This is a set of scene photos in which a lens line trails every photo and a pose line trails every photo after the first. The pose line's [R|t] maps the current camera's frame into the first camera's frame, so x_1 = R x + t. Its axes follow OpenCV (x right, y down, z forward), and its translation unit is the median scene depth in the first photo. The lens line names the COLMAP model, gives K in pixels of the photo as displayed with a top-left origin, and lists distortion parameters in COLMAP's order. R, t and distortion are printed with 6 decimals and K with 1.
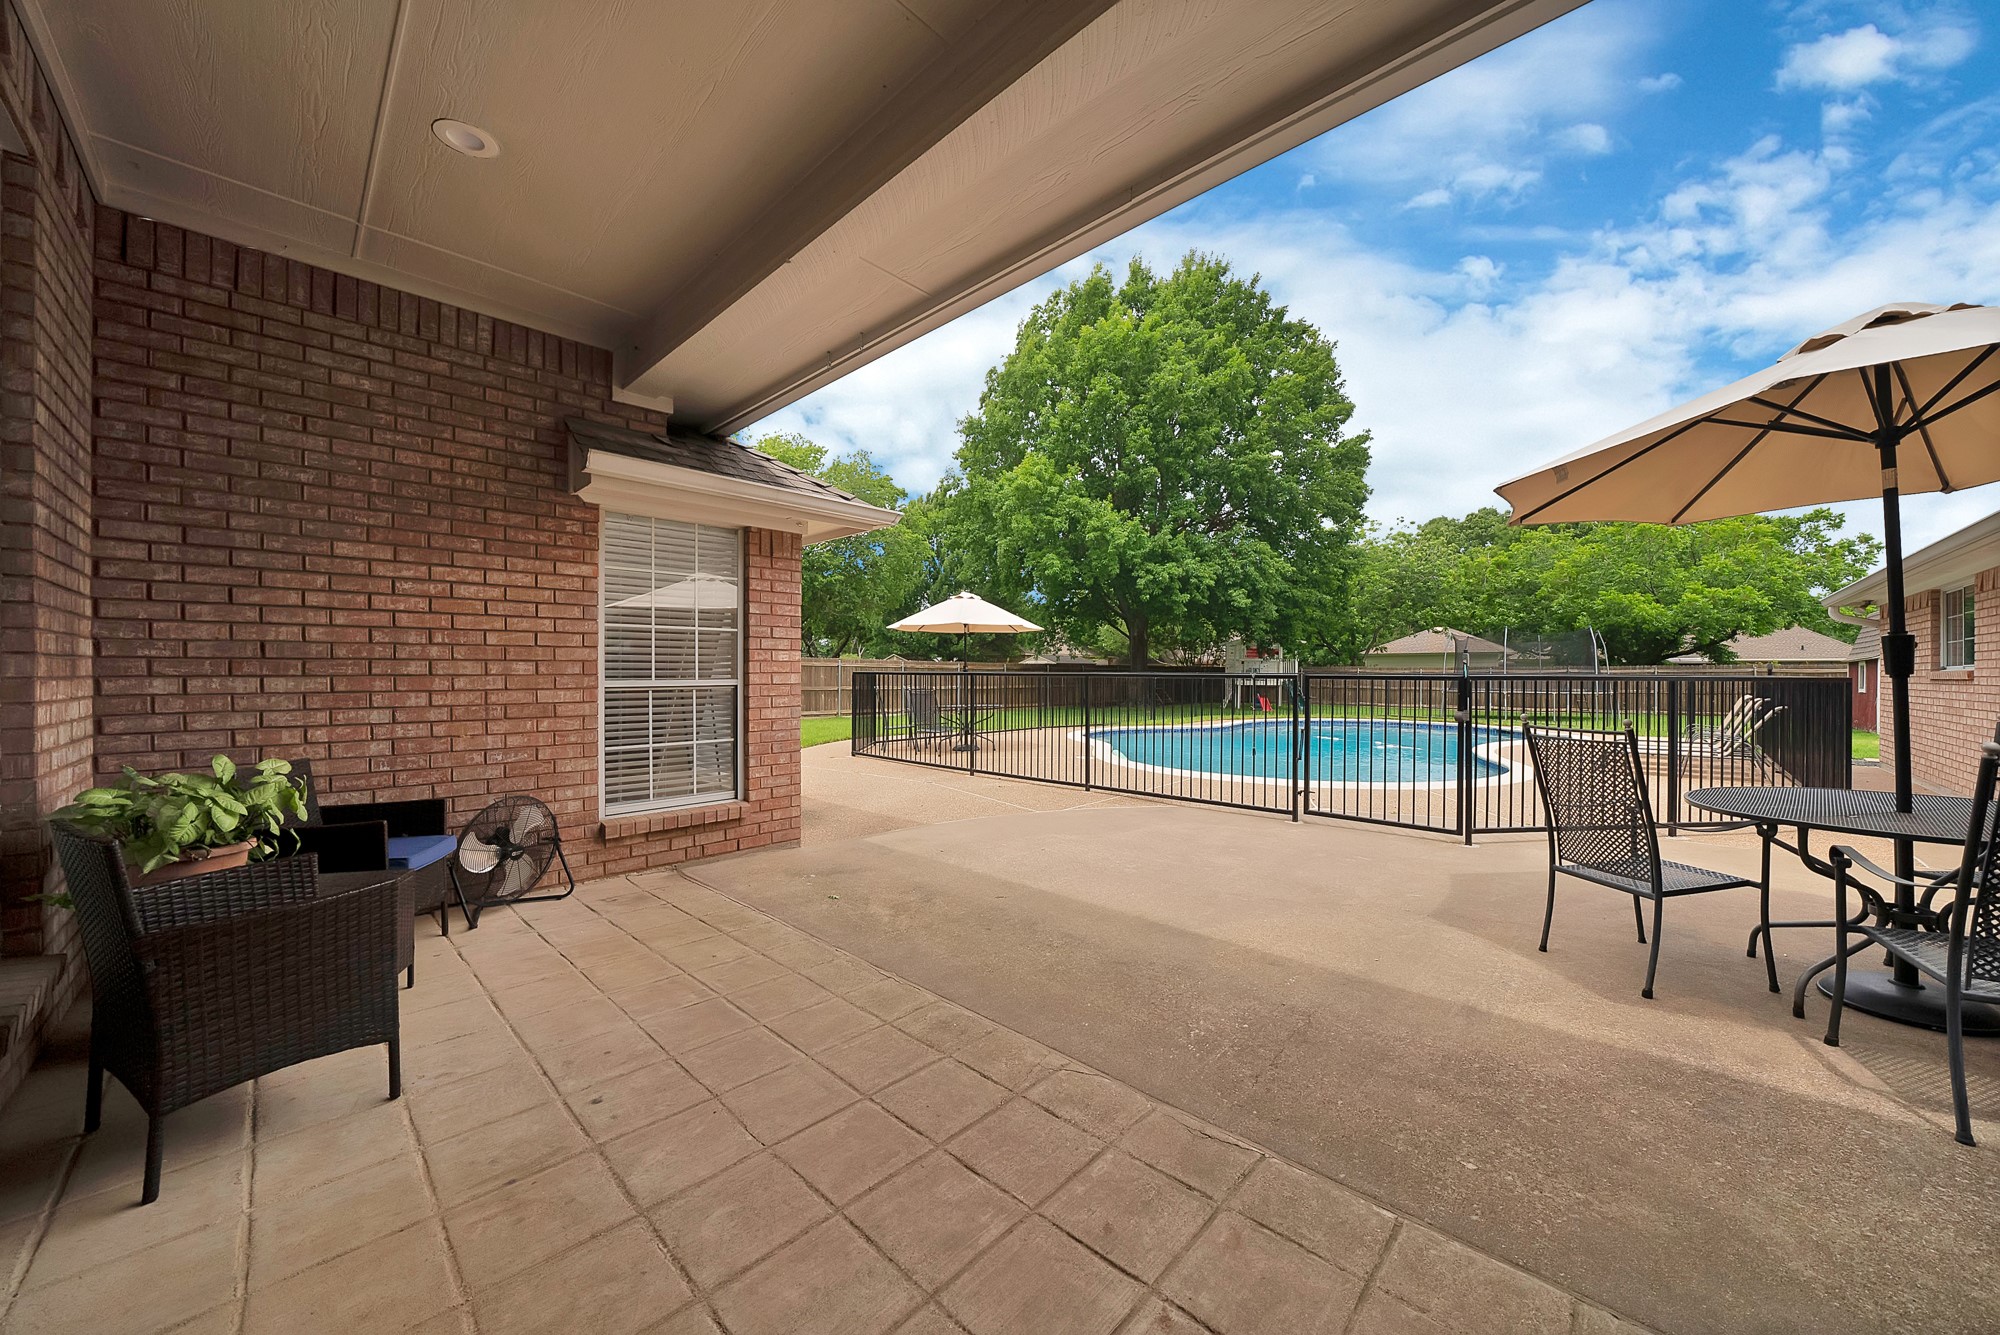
lens RADIAL K [[720.5, 0, 997.3], [0, 720.5, 673.6], [0, 0, 1]] dist [-0.022870, 0.000221]
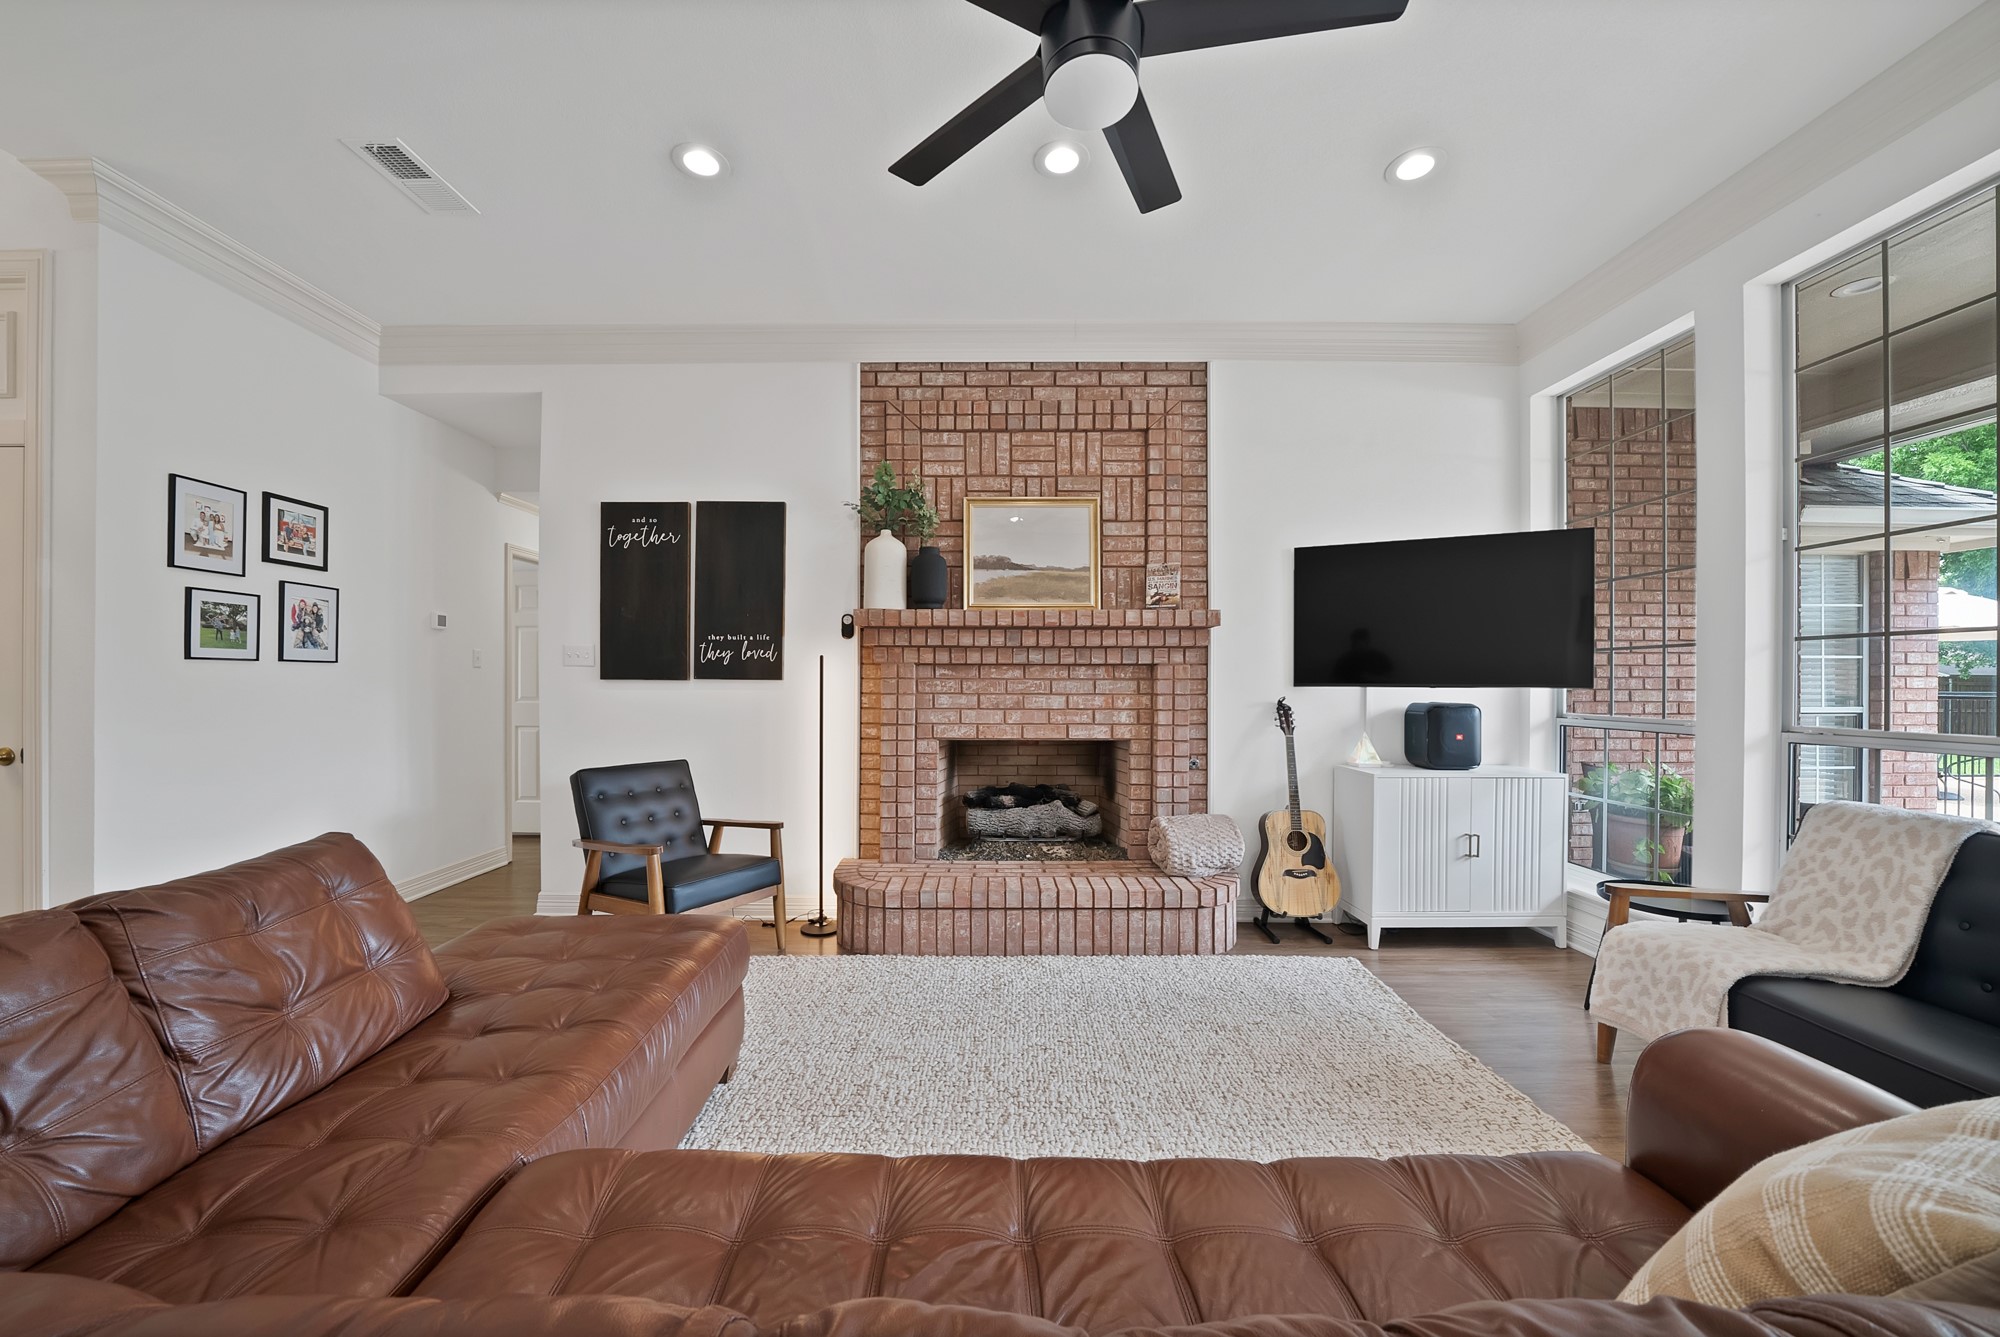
lens RADIAL K [[737.4, 0, 992.2], [0, 737.4, 682.4], [0, 0, 1]] dist [-0.022307, 0.000099]
pose [[0.697305, -0.001536, -0.716773, -0.650223], [-0.003548, 0.999978, -0.005594, -0.020815], [0.716766, 0.006444, 0.697284, -0.716877]]
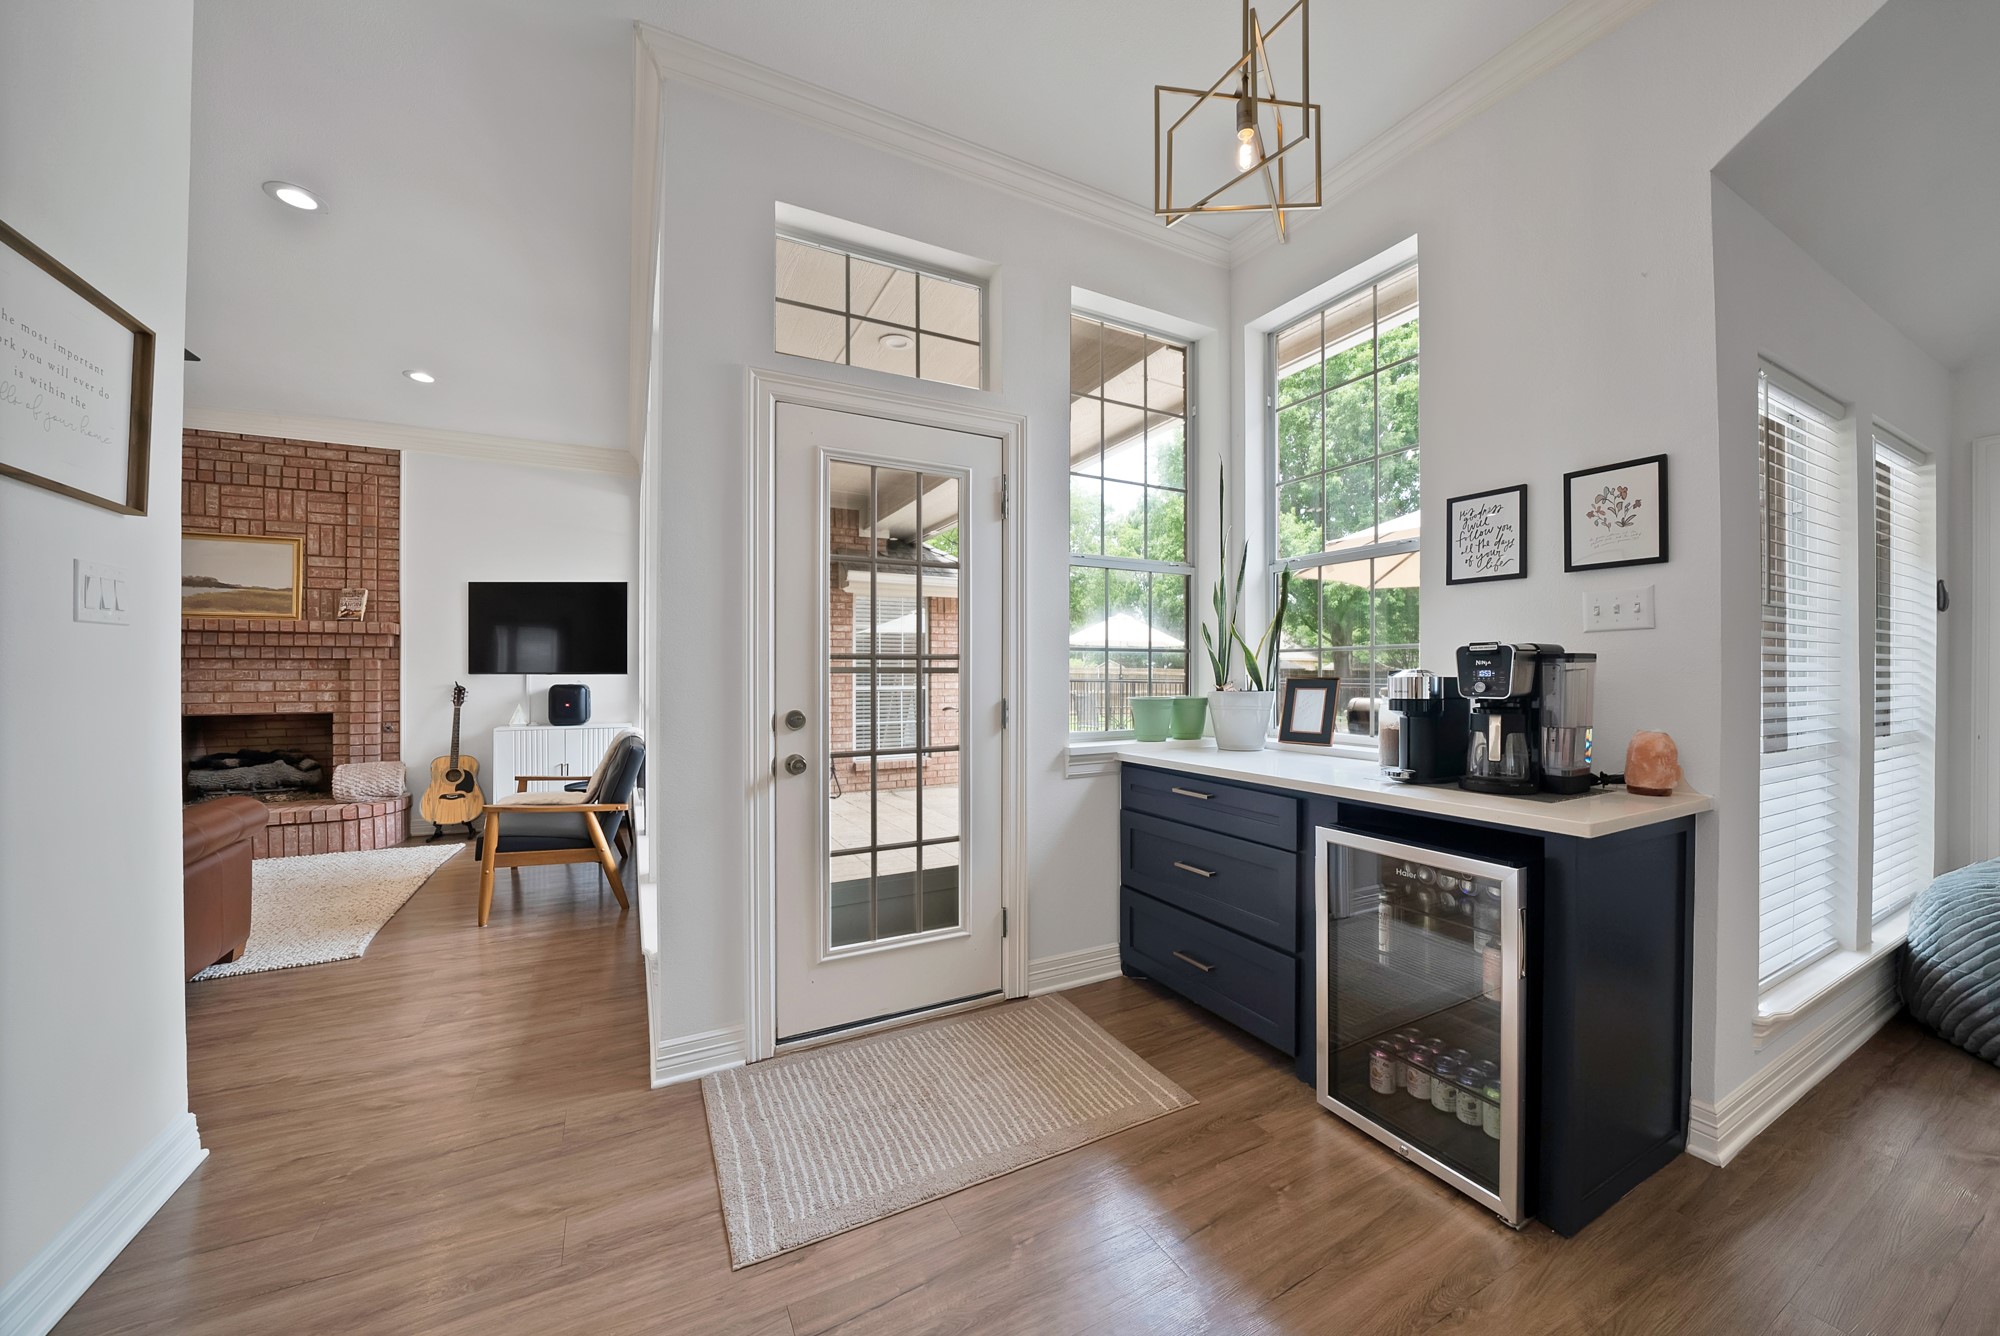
lens RADIAL K [[720.5, 0, 997.3], [0, 720.5, 674.1], [0, 0, 1]] dist [-0.022870, 0.000221]
pose [[0.952064, -0.005265, -0.305855, 0.436970], [0.003067, 0.999966, -0.007666, -0.007878], [0.305885, 0.006360, 0.952047, -0.780593]]
